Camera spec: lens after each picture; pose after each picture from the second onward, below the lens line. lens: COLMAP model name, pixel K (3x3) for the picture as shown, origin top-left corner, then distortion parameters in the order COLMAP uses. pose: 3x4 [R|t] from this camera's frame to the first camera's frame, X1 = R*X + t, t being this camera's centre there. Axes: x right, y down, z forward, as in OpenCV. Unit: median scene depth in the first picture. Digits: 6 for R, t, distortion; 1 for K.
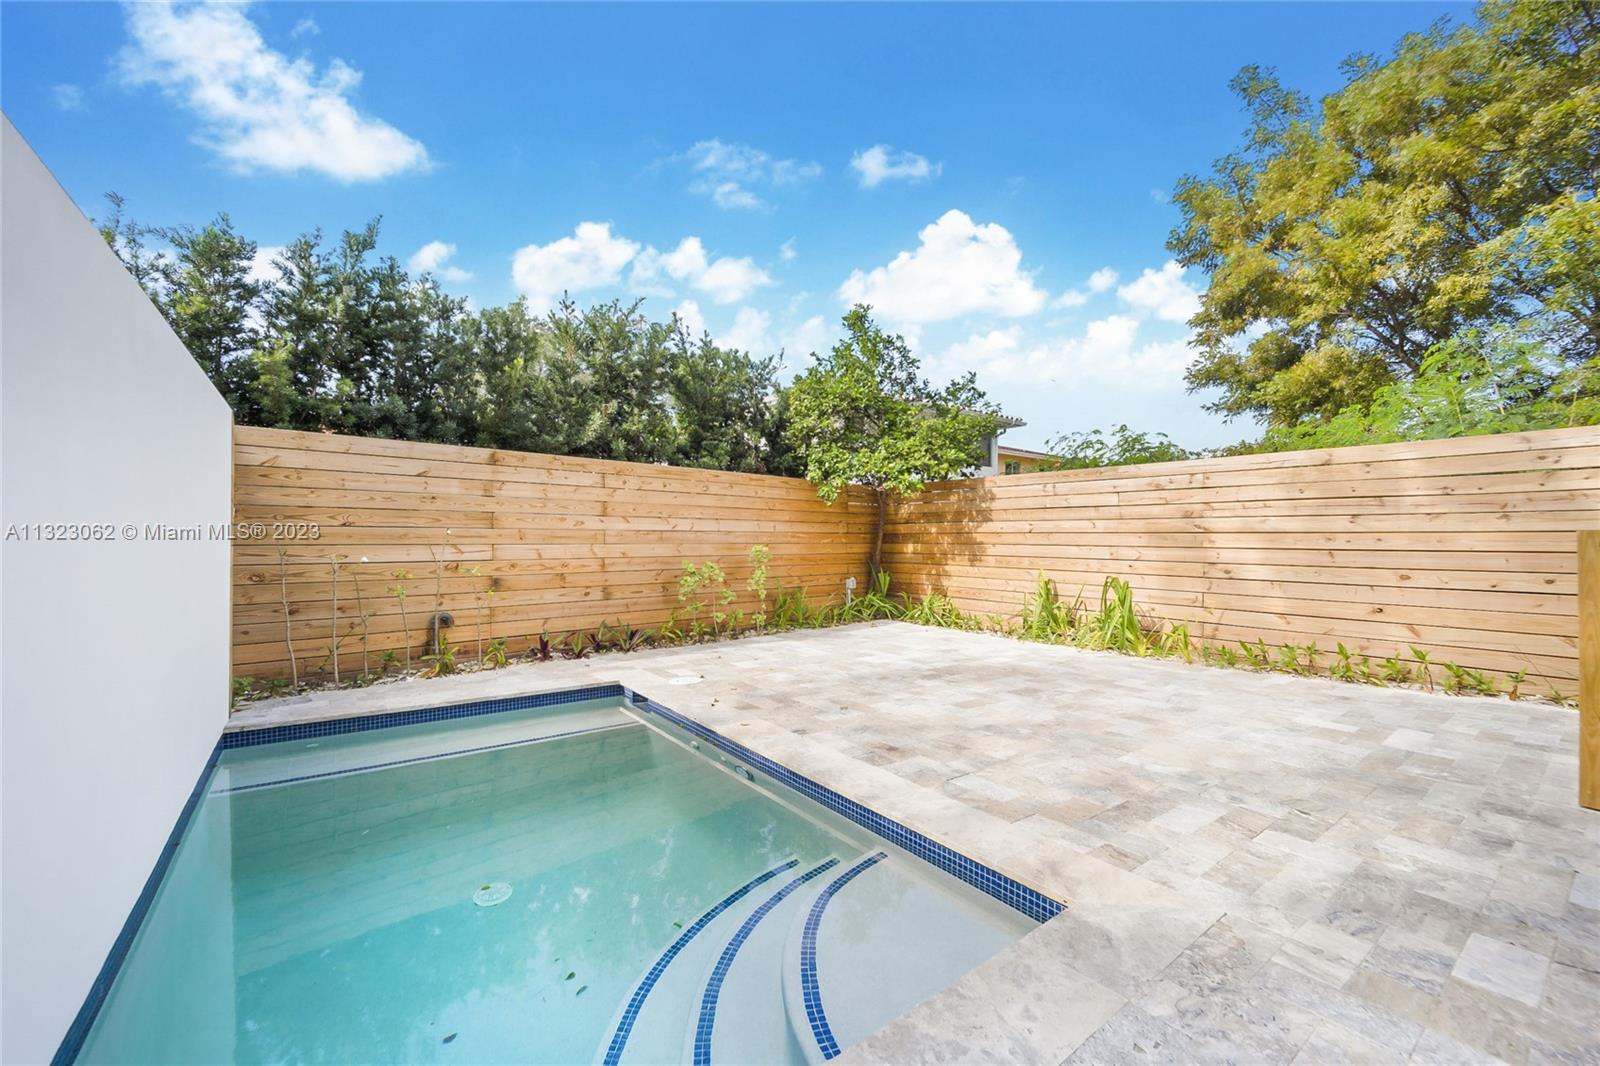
lens RADIAL K [[642.4, 0, 798.6], [0, 642.4, 537.9], [0, 0, 1]] dist [-0.016675, -0.001257]
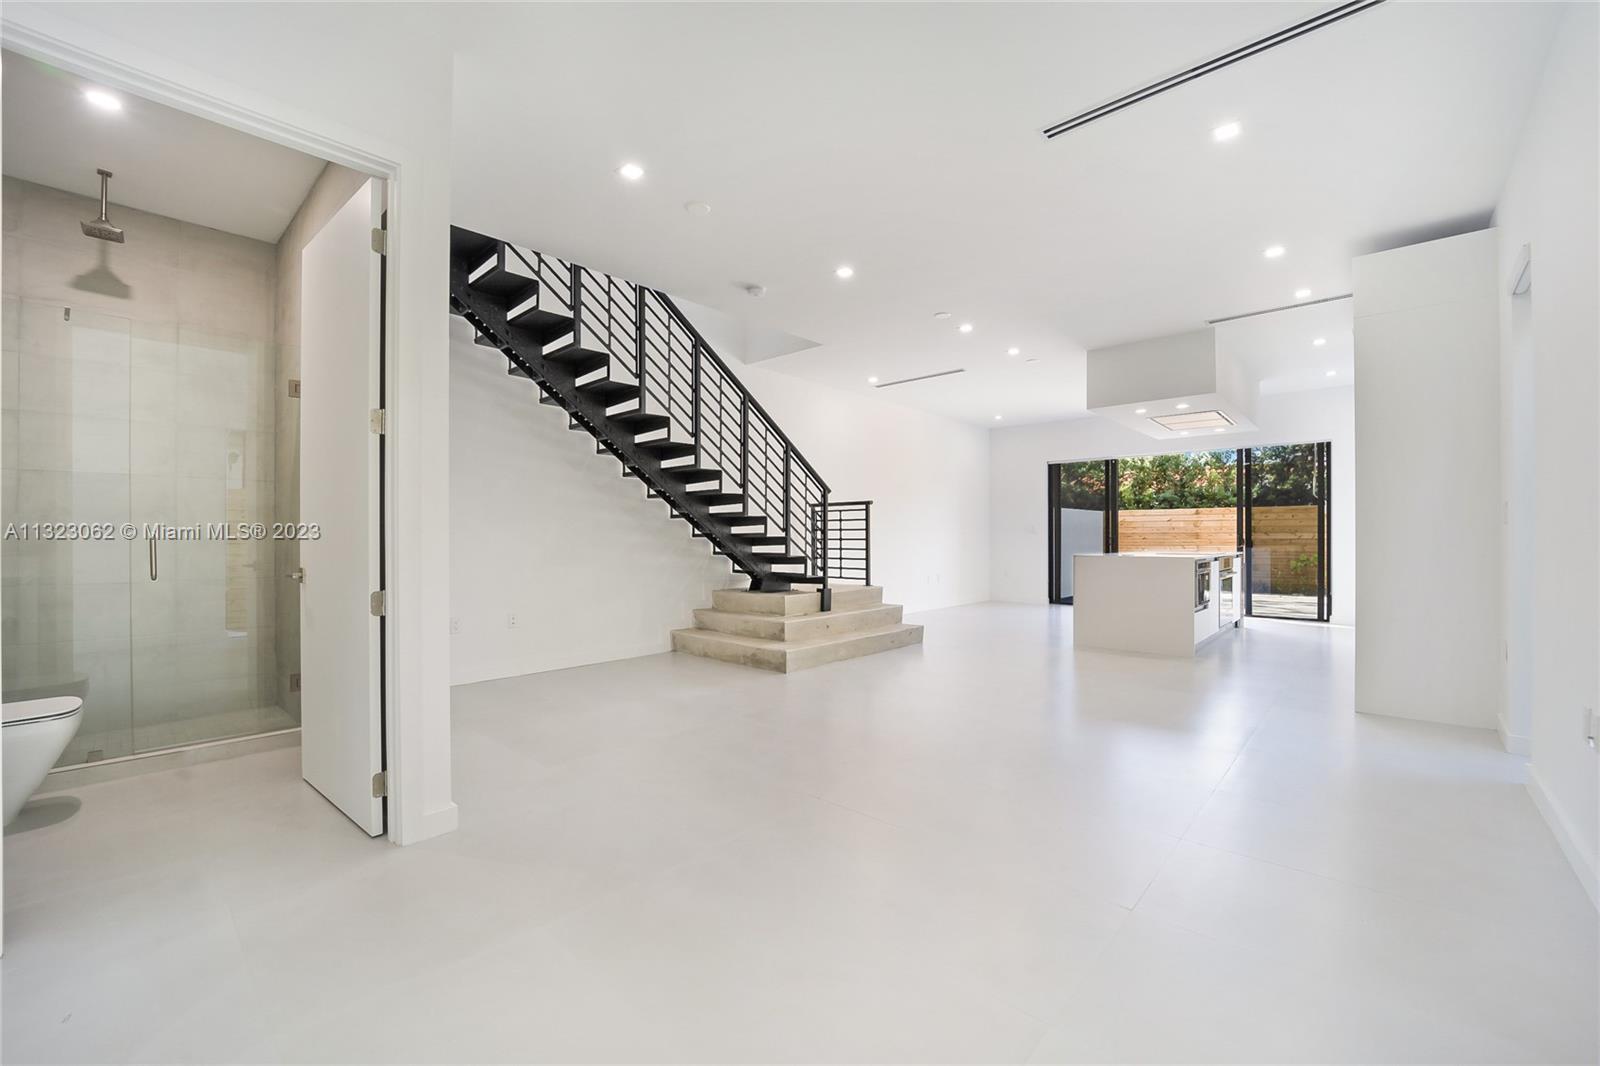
lens RADIAL K [[642.4, 0, 803.6], [0, 642.4, 536.9], [0, 0, 1]] dist [-0.016675, -0.001257]
pose [[0.183308, -0.005986, -0.983037, 1.615576], [0.004928, 0.999974, -0.005171, -0.015892], [0.983043, -0.003896, 0.183333, -0.951084]]
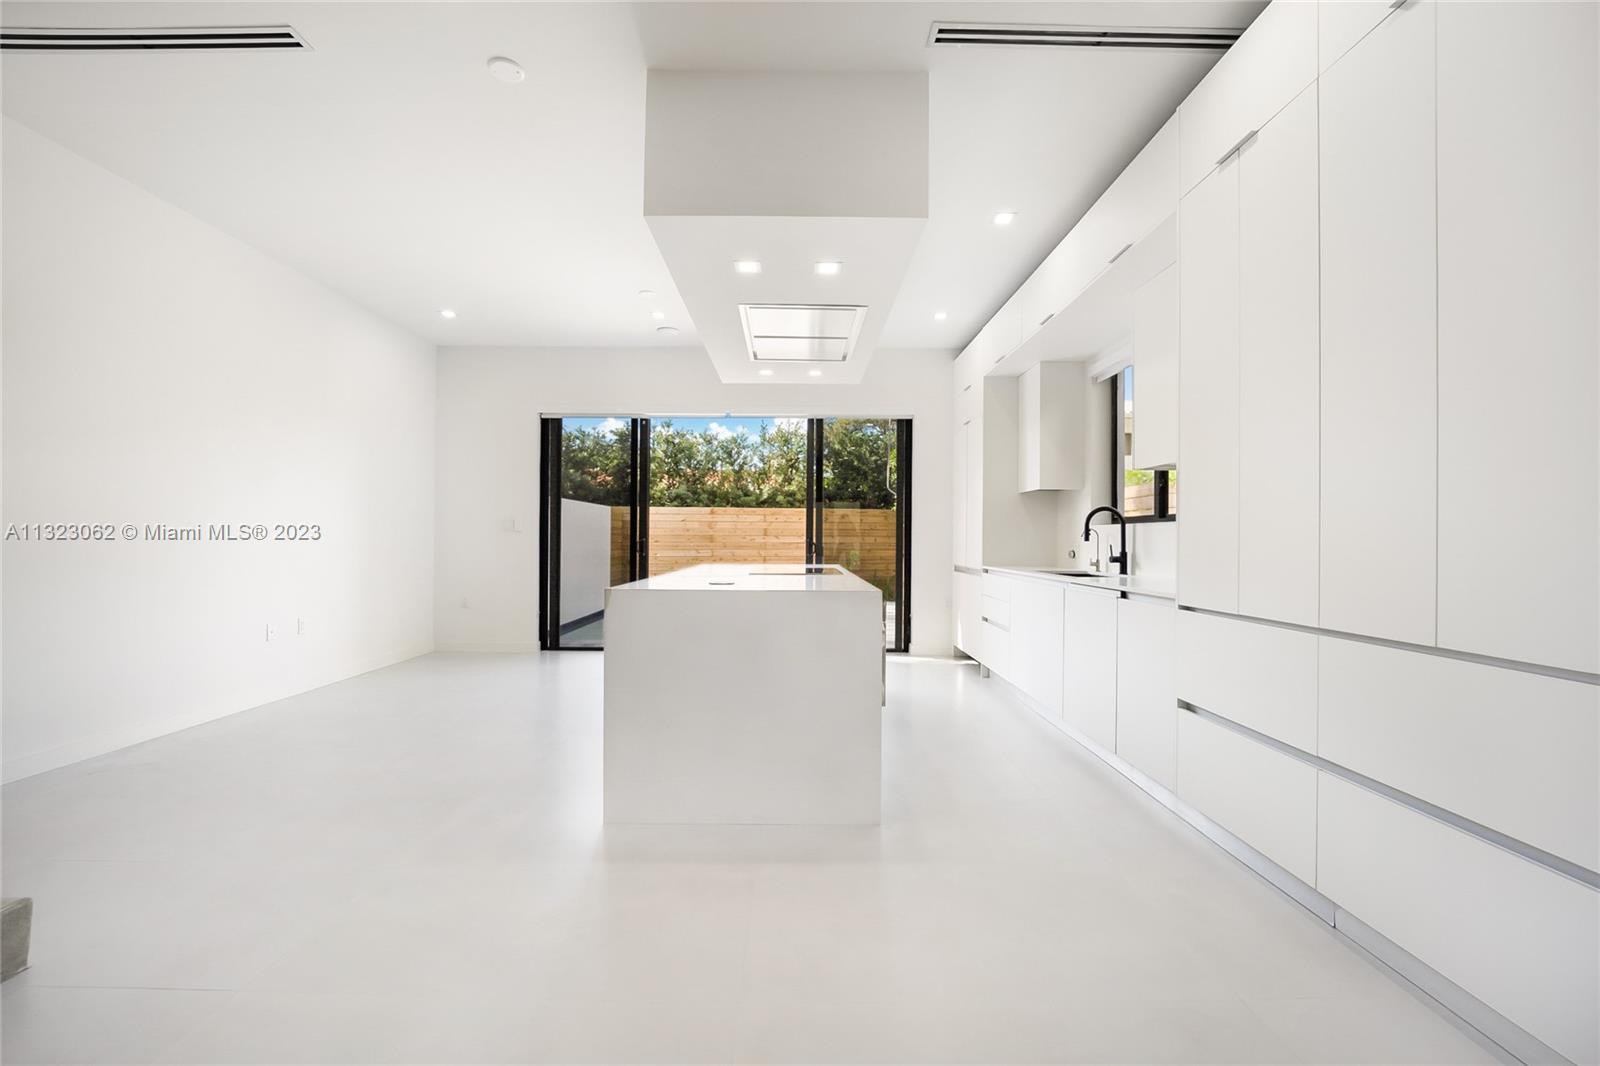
lens RADIAL K [[642.4, 0, 799.7], [0, 642.4, 537.0], [0, 0, 1]] dist [-0.016675, -0.001257]
pose [[0.804023, -0.002583, -0.594593, 1.027207], [-0.000875, 0.999984, -0.005527, -0.019599], [0.594598, 0.004964, 0.804008, -0.589798]]
